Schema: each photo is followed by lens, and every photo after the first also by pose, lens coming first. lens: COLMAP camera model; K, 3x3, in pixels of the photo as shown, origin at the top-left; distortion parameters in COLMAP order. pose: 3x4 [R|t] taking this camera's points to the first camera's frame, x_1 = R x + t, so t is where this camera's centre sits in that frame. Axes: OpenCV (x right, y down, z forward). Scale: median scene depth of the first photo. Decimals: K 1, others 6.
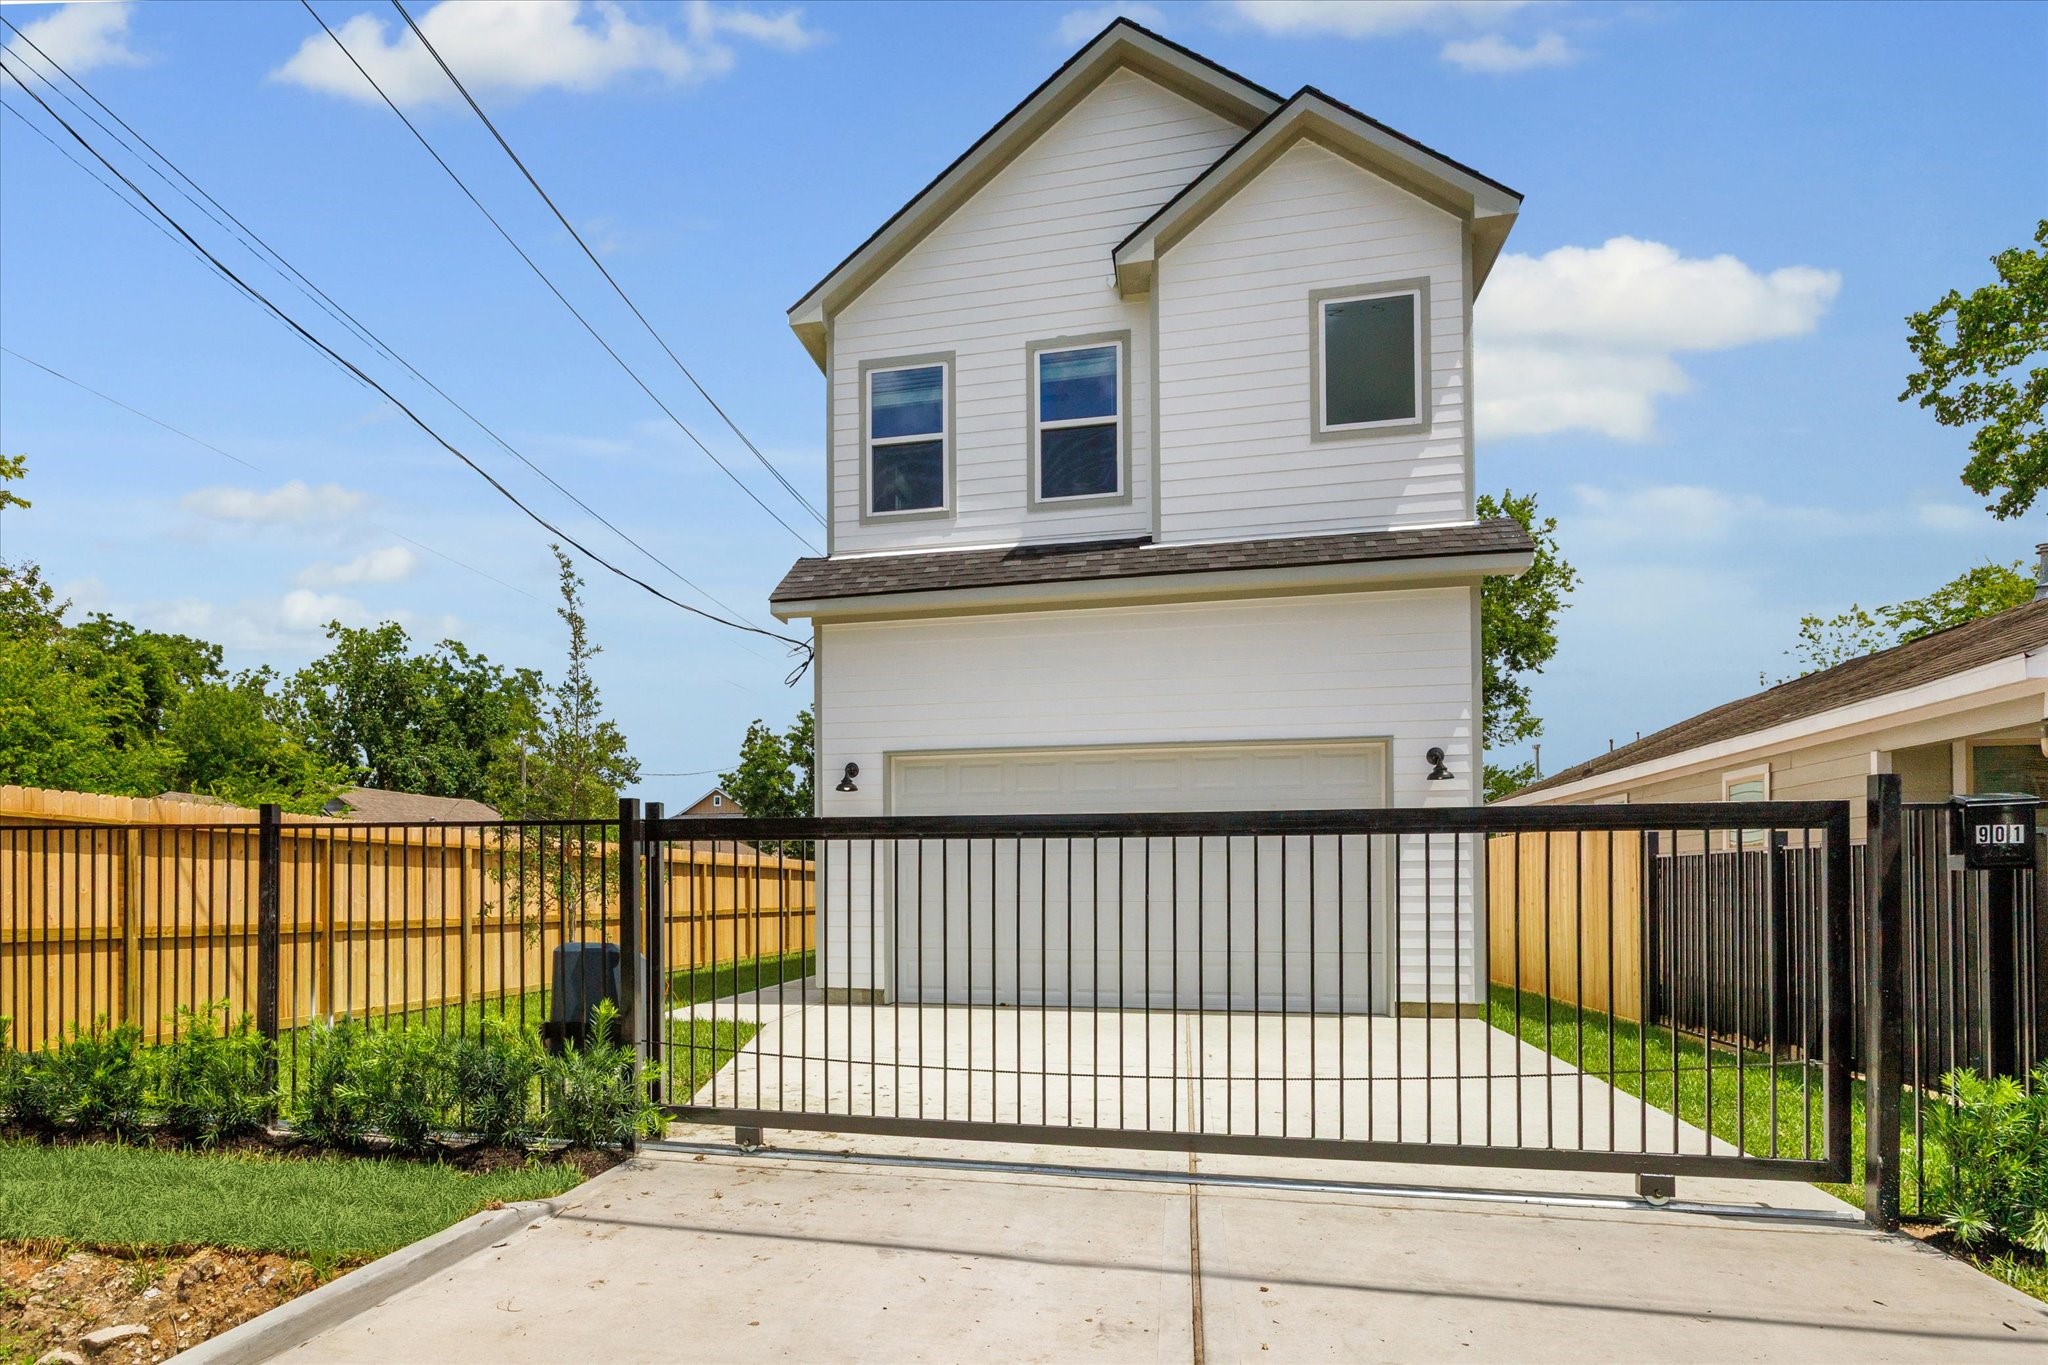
lens RADIAL K [[792.9, 0, 1034.7], [0, 792.9, 676.5], [0, 0, 1]] dist [0.000557, -0.001868]
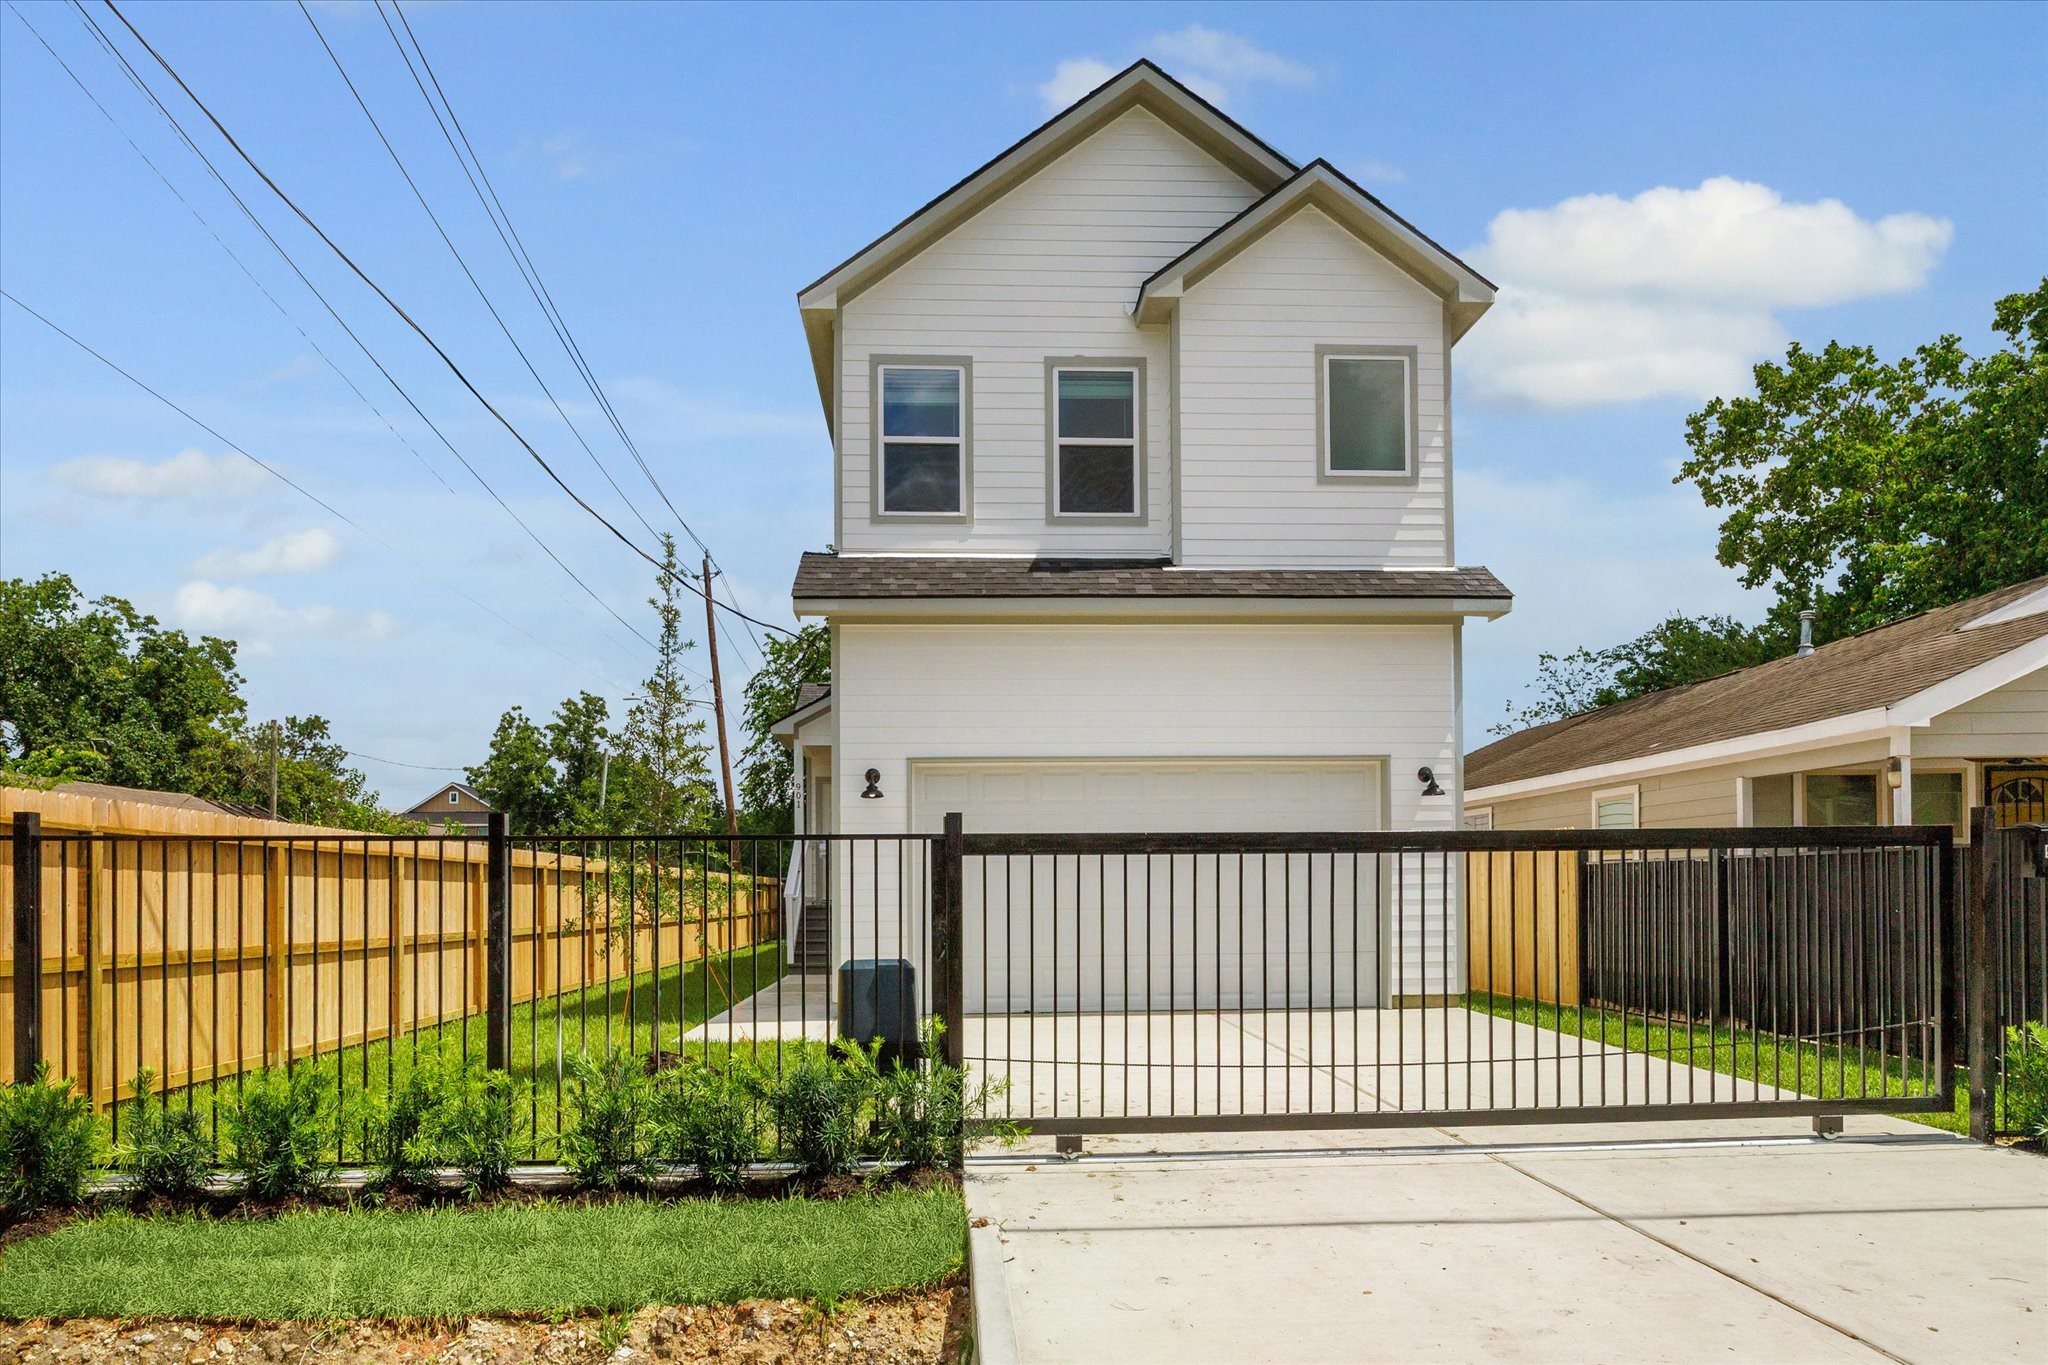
lens RADIAL K [[804.6, 0, 1024.2], [0, 804.6, 671.7], [0, 0, 1]] dist [-0.003248, -0.000506]
pose [[0.978952, 0.045305, 0.199001, -0.239415], [-0.043818, 0.998969, -0.011868, -0.005812], [-0.199333, 0.002898, 0.979927, -0.003291]]
